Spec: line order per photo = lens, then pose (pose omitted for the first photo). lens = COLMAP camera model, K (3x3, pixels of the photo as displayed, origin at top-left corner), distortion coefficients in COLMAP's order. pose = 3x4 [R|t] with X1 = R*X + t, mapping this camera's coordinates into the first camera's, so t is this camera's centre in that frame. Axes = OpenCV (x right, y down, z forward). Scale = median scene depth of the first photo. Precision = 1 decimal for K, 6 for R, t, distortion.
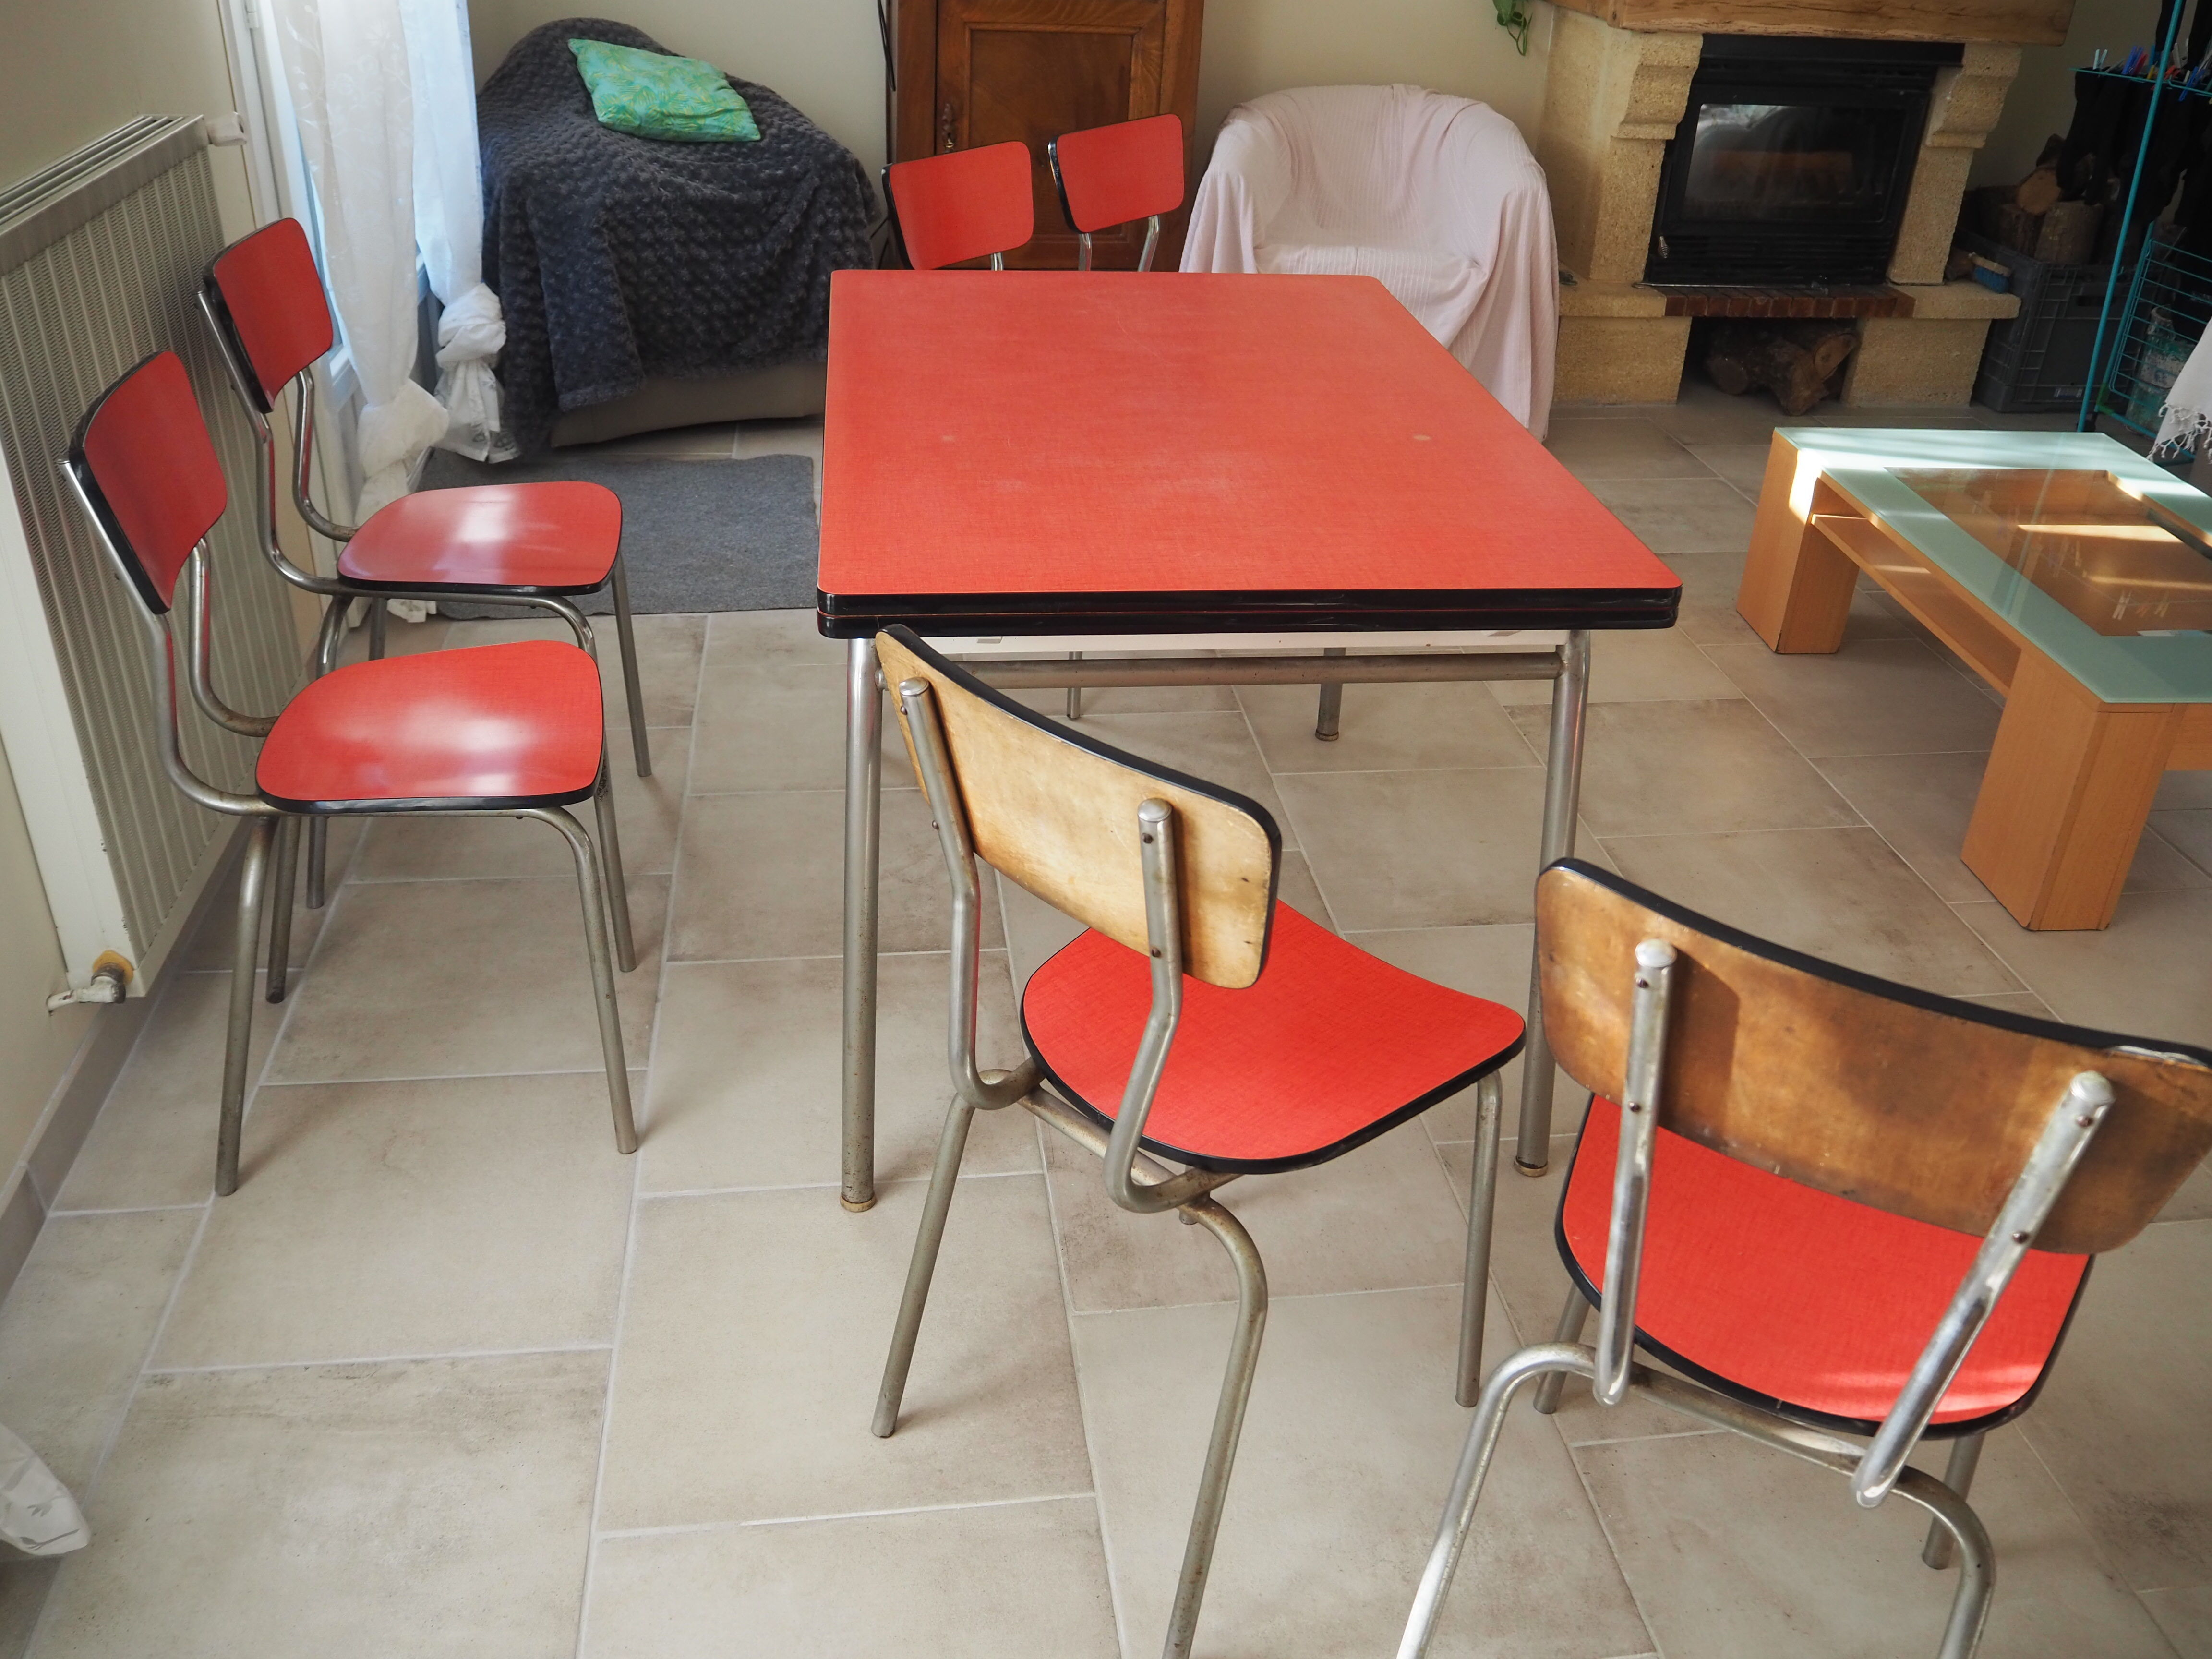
lens RADIAL K [[1841.4, 0, 1116.8], [0, 1841.4, 833.4], [0, 0, 1]] dist [-0.061309, 0.024210]
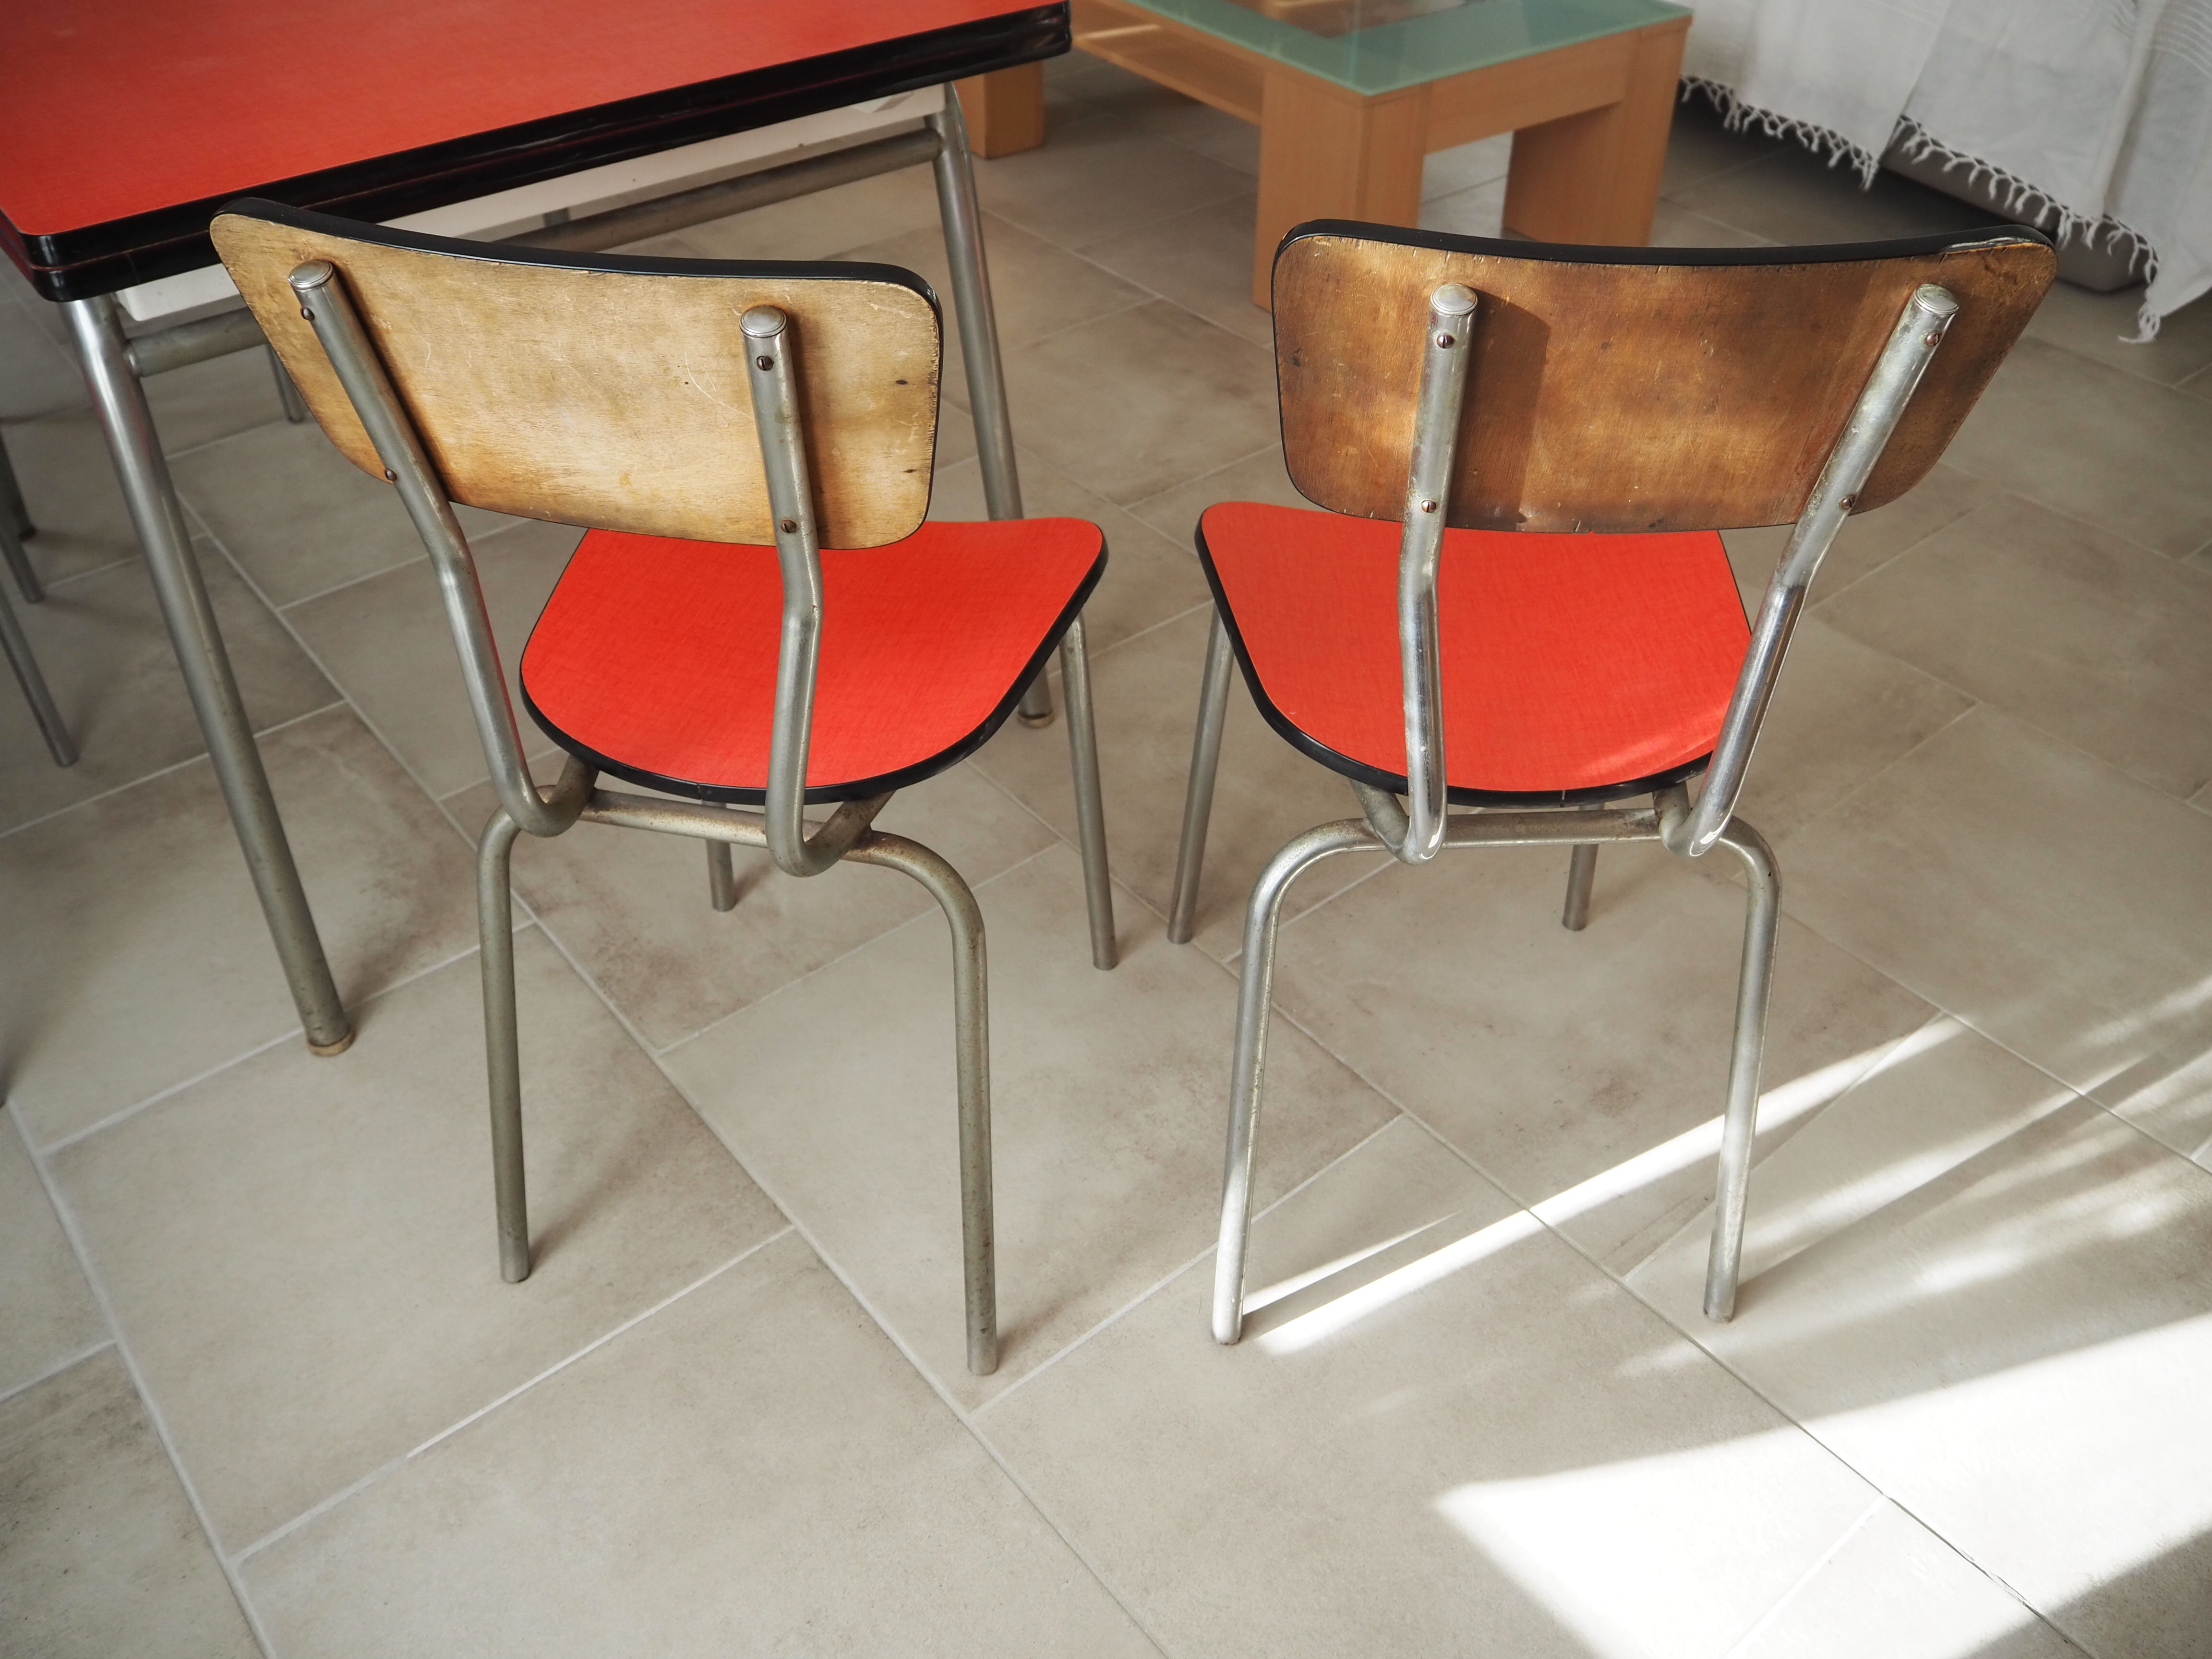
lens RADIAL K [[1831.4, 0, 1077.7], [0, 1831.4, 827.8], [0, 0, 1]] dist [-0.059743, 0.013262]
pose [[0.853458, -0.361374, 0.375524, -0.068572], [0.289038, 0.927790, 0.235930, 0.012499], [-0.433666, -0.092816, 0.896281, 0.090338]]
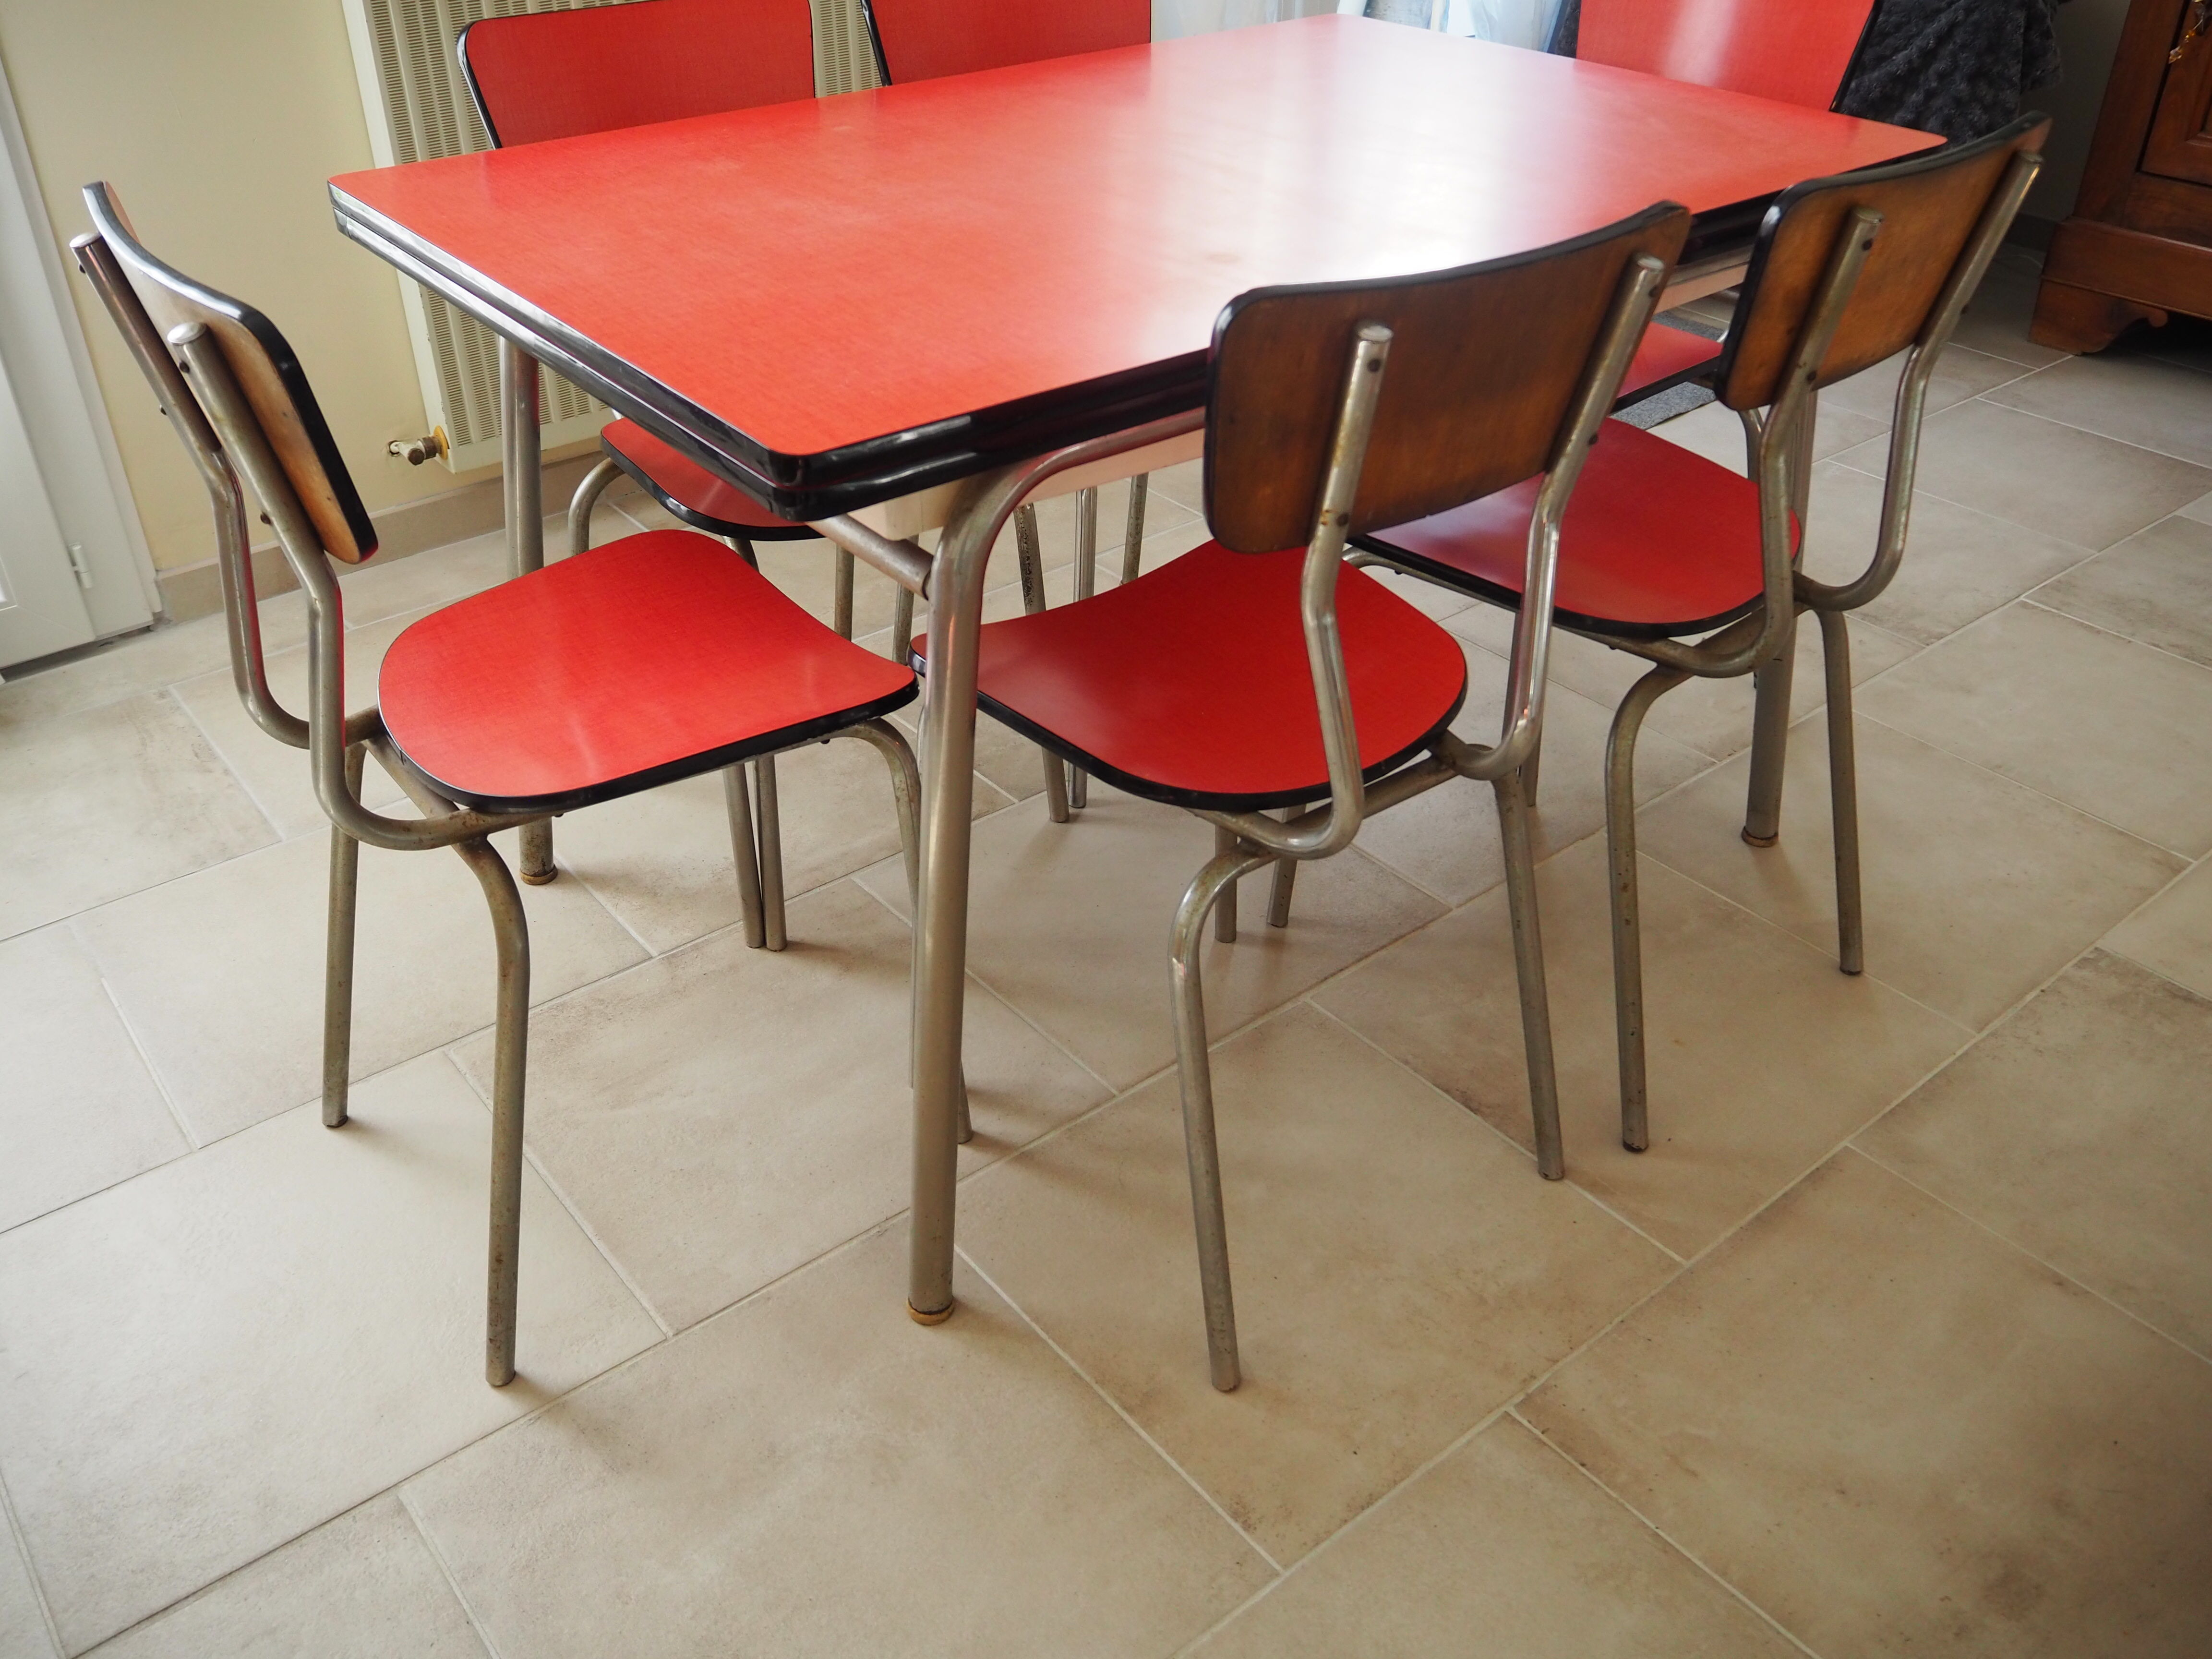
lens RADIAL K [[1841.4, 0, 1116.8], [0, 1841.4, 833.4], [0, 0, 1]] dist [-0.061309, 0.024210]
pose [[0.514067, 0.439704, -0.736475, 0.386812], [-0.407397, 0.880748, 0.241474, -0.095797], [0.754826, 0.175904, 0.631898, 0.326969]]
